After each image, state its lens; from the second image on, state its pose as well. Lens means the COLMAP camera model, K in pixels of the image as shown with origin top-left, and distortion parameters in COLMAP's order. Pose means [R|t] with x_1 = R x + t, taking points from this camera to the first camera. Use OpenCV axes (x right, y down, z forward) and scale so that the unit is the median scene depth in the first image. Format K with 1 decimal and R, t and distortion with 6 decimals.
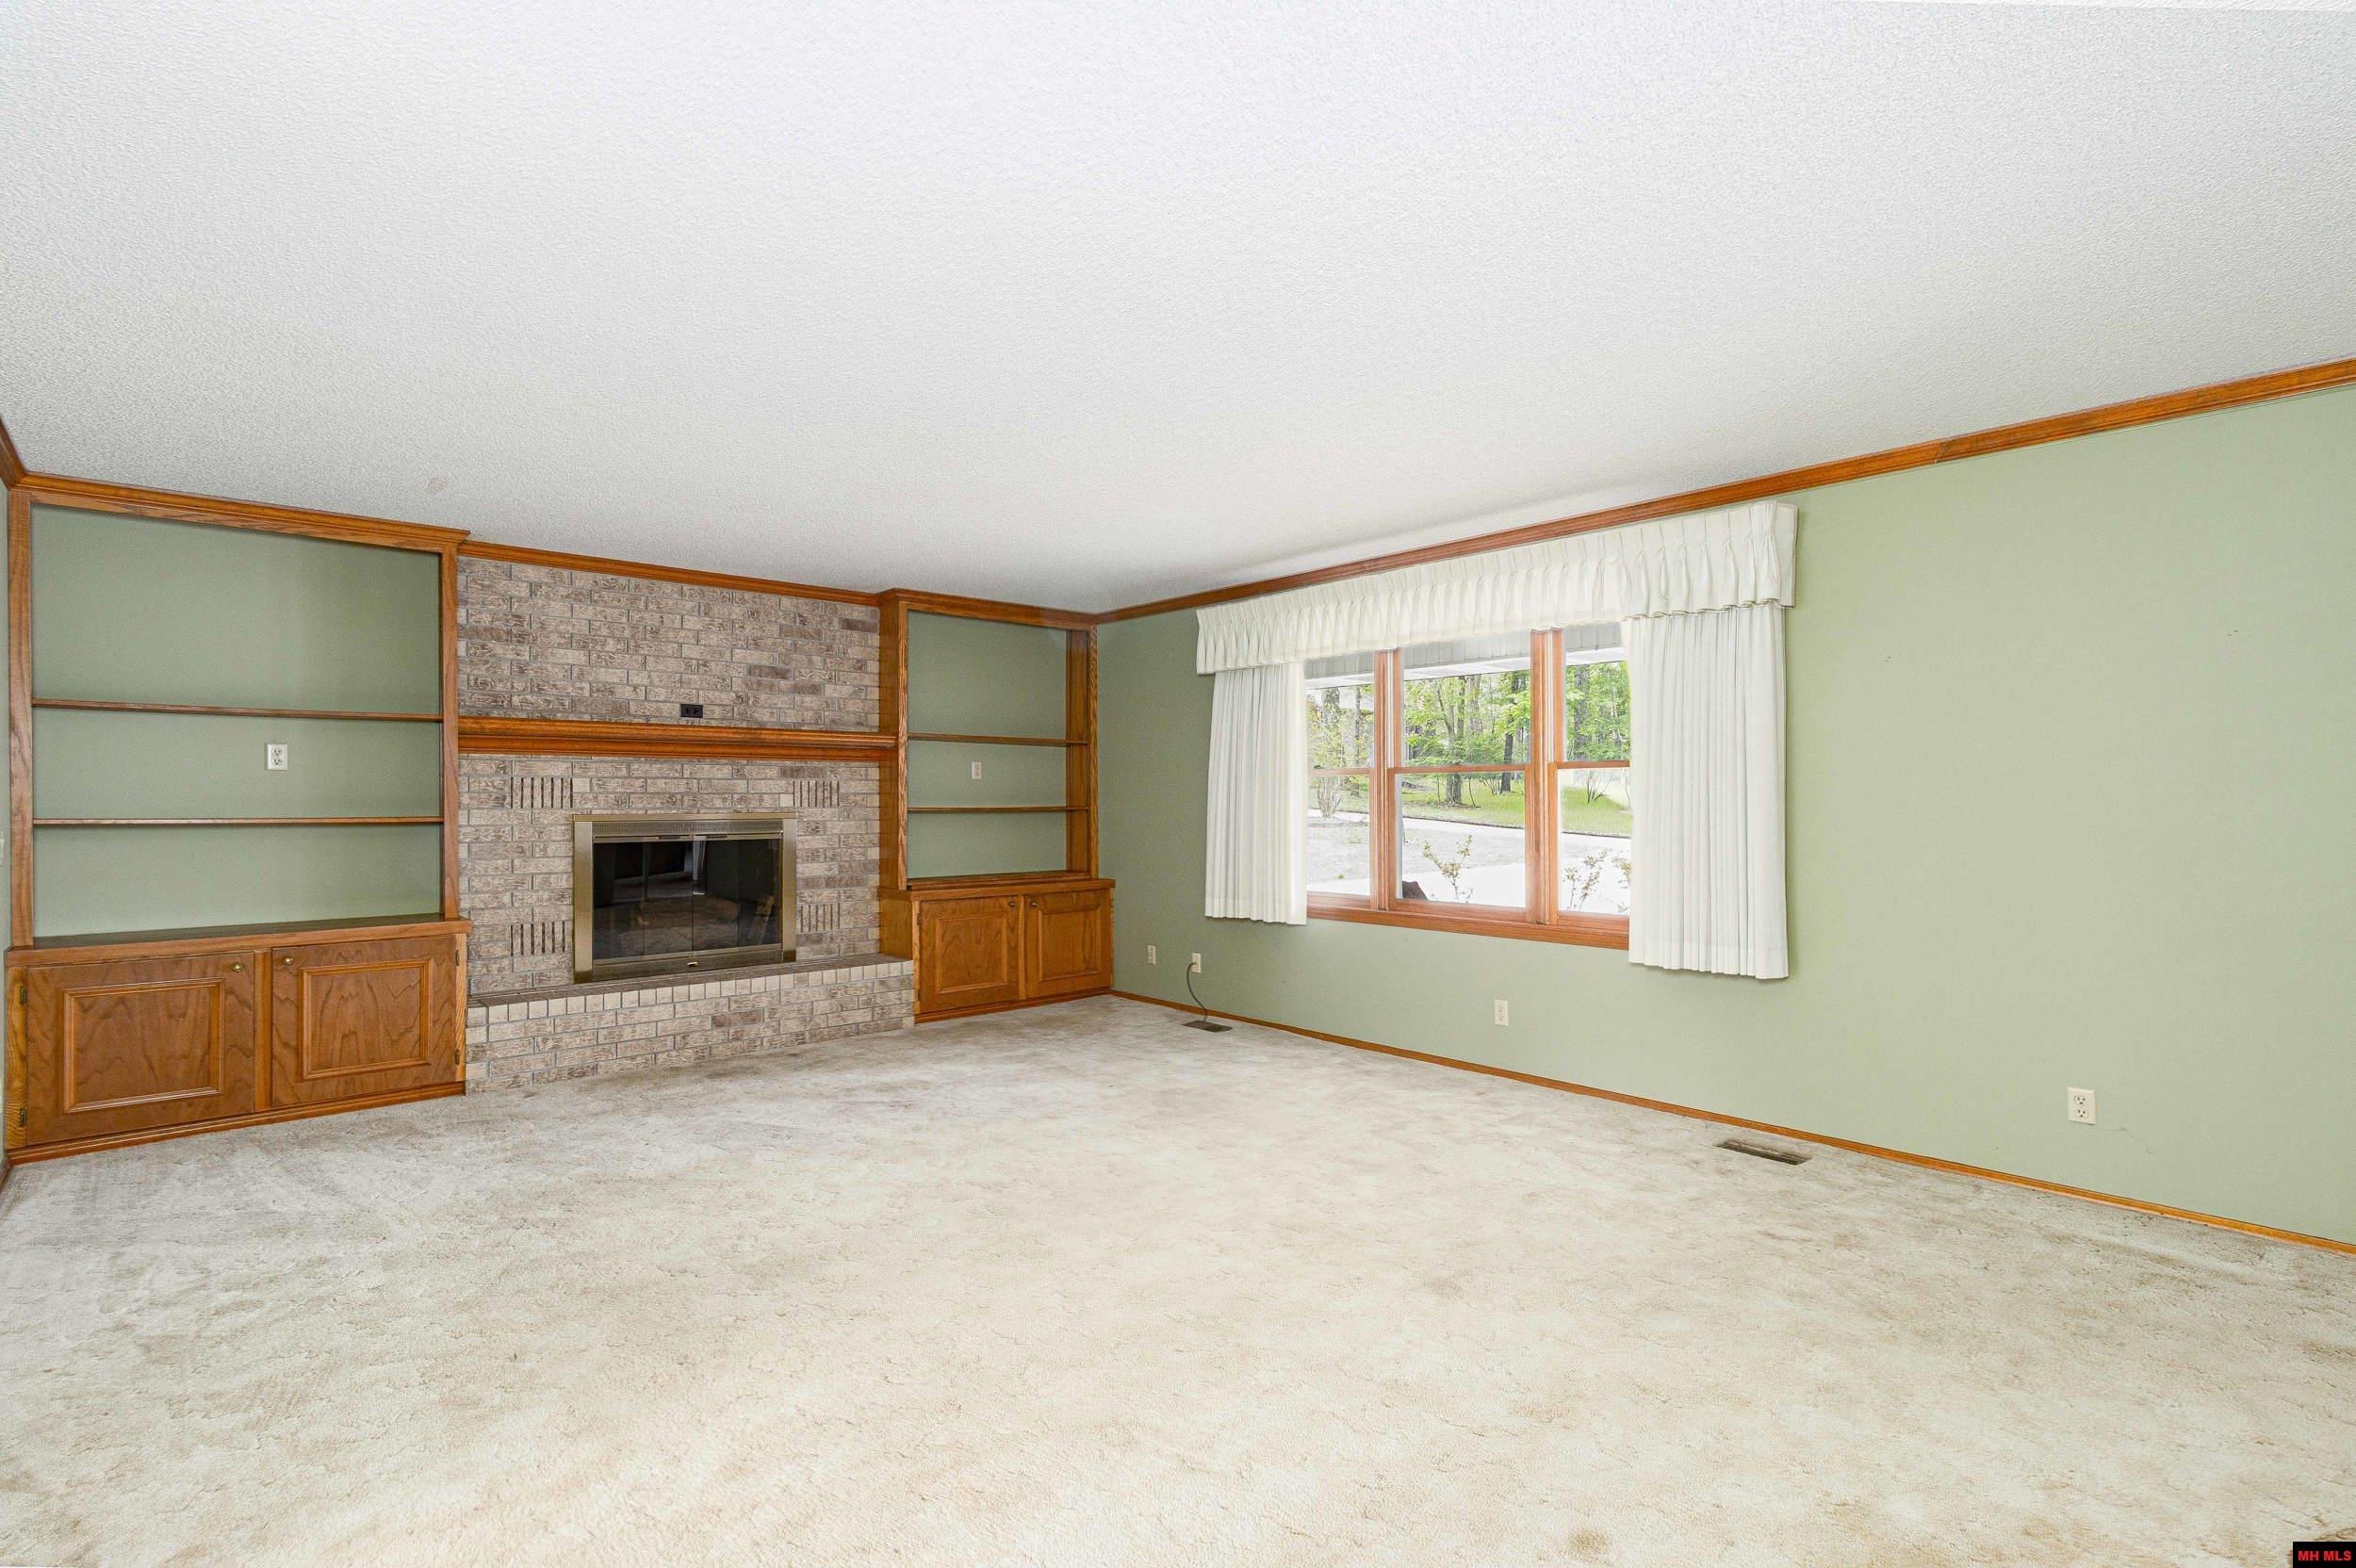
lens RADIAL K [[1092.8, 0, 1178.0], [0, 1092.8, 784.0], [0, 0, 1]] dist [0.001113, 0.000479]
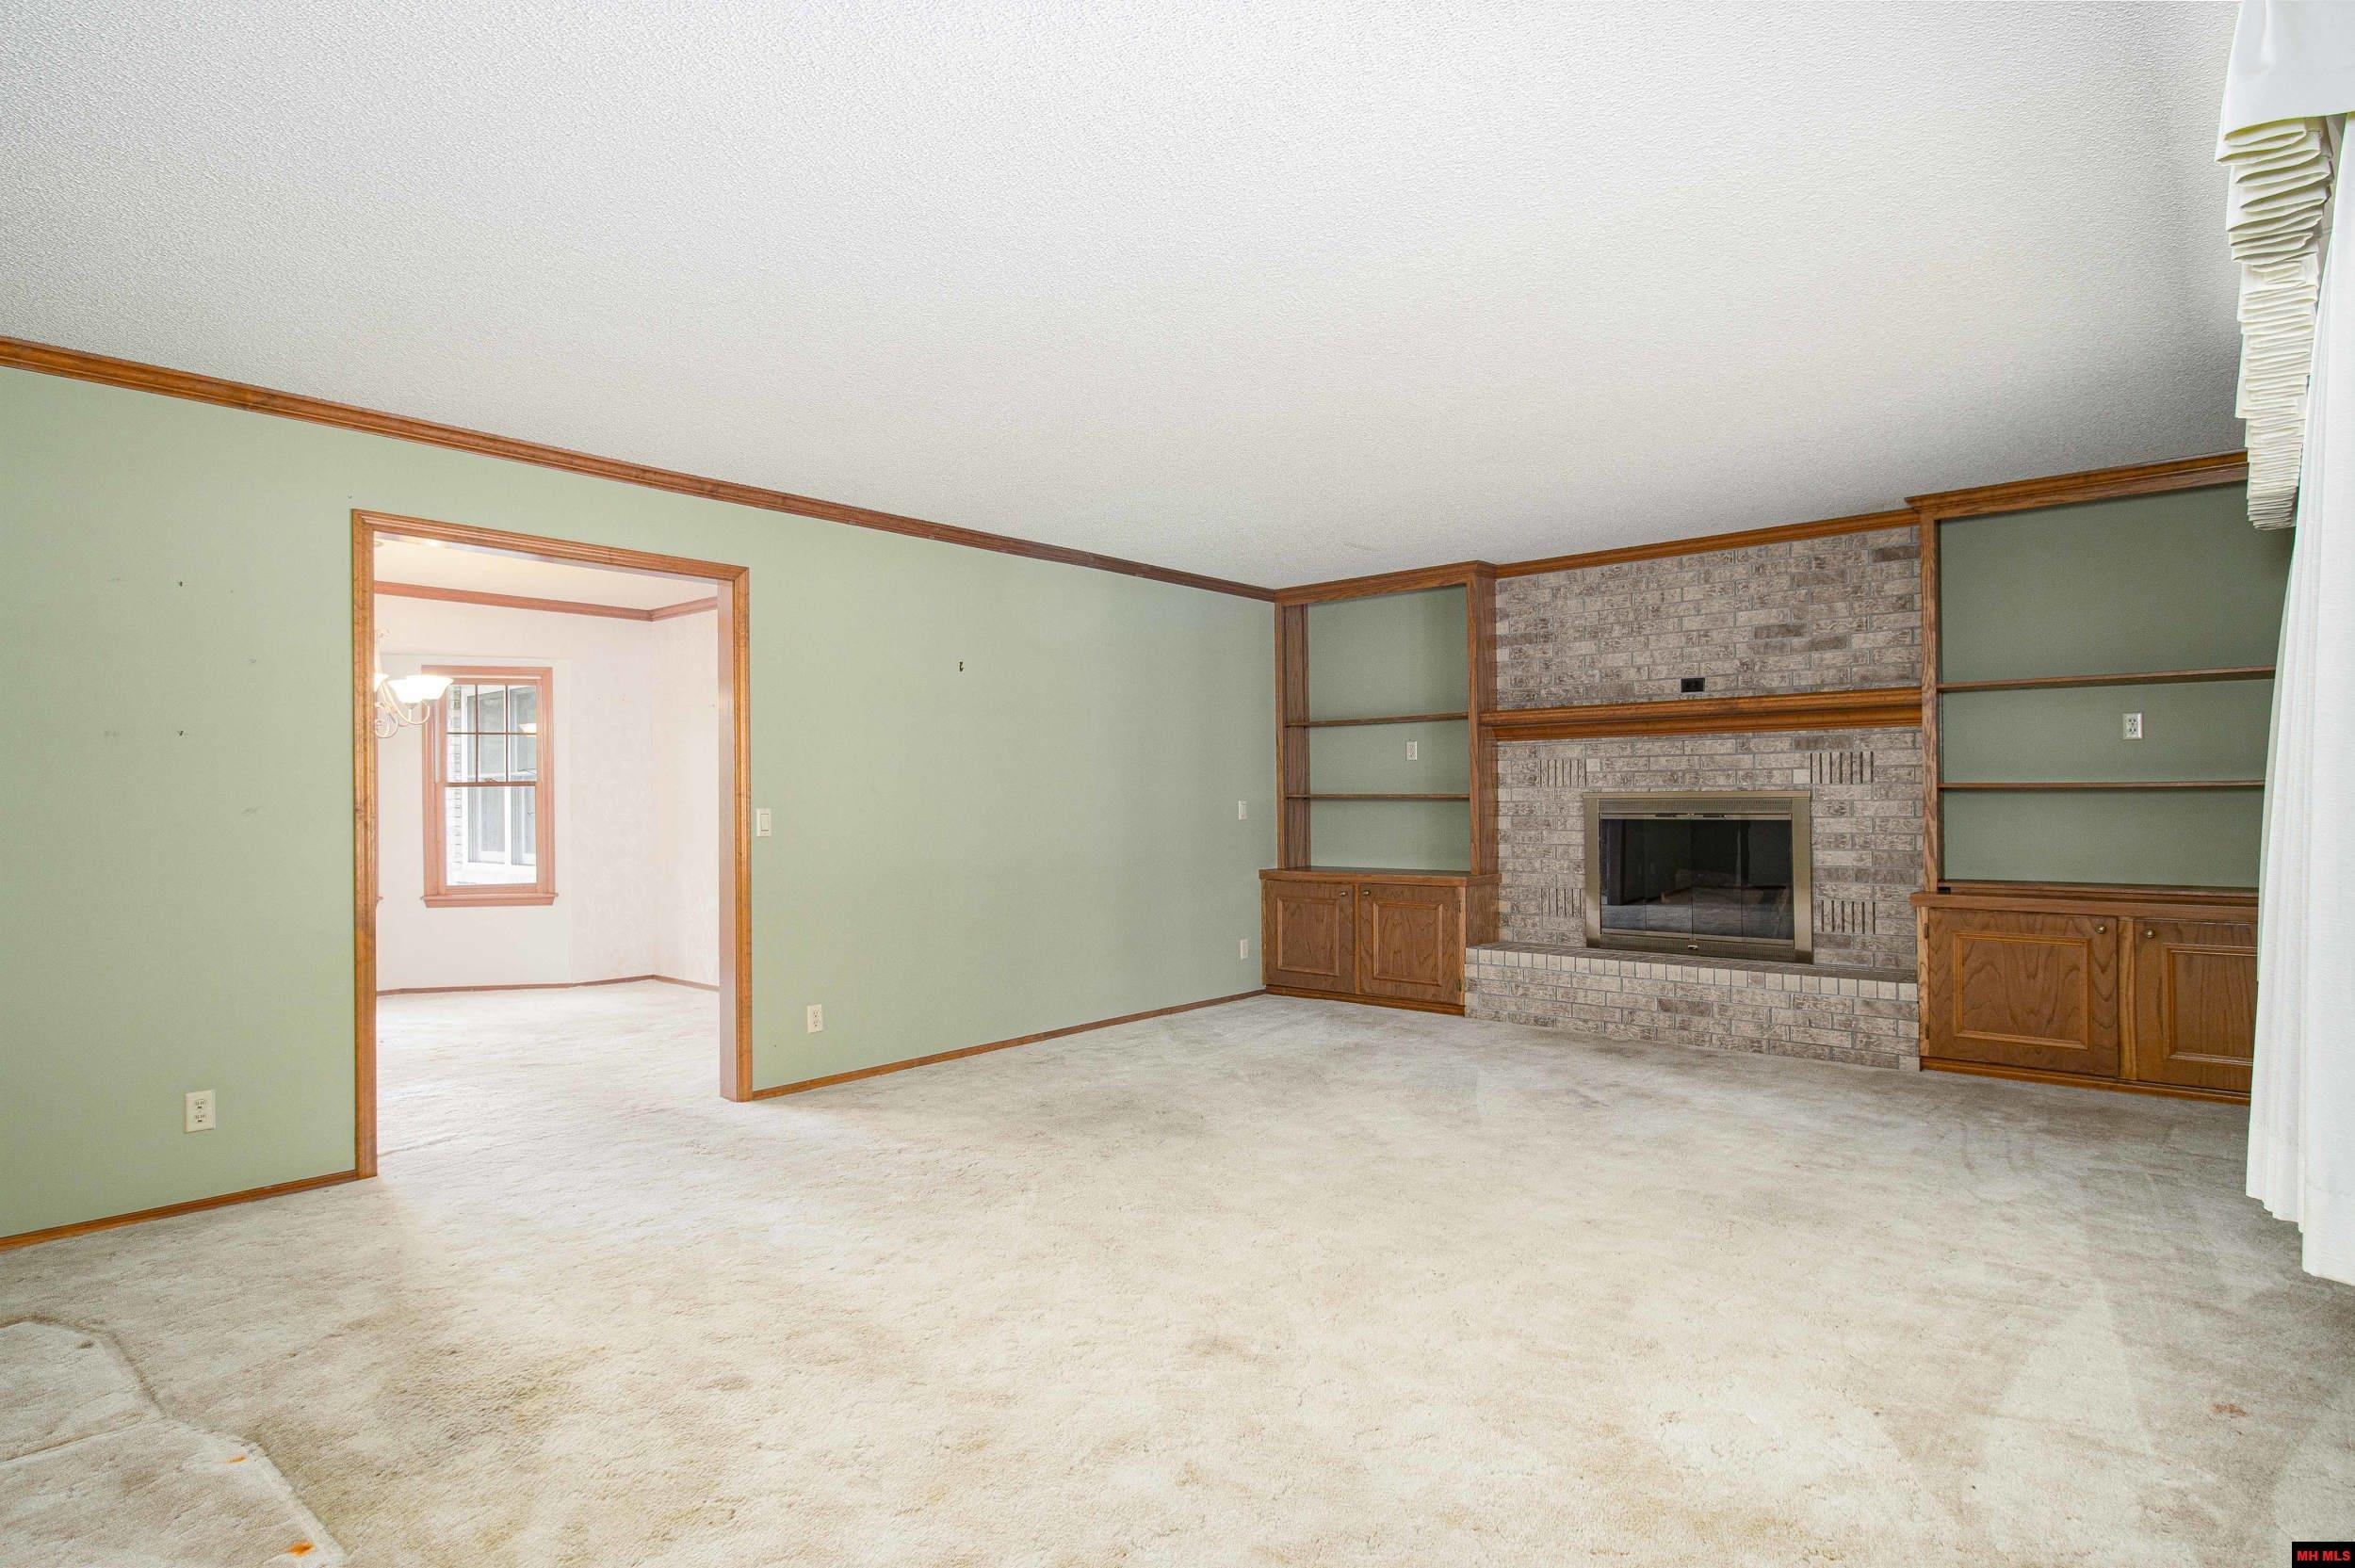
lens RADIAL K [[1192.9, 0, 1177.5], [0, 1192.9, 784.0], [0, 0, 1]] dist [-0.000117, -0.000041]
pose [[0.156028, -0.008828, -0.987713, 0.526513], [0.023044, 0.999720, -0.005295, 0.015658], [0.987484, -0.021935, 0.156188, 0.387919]]
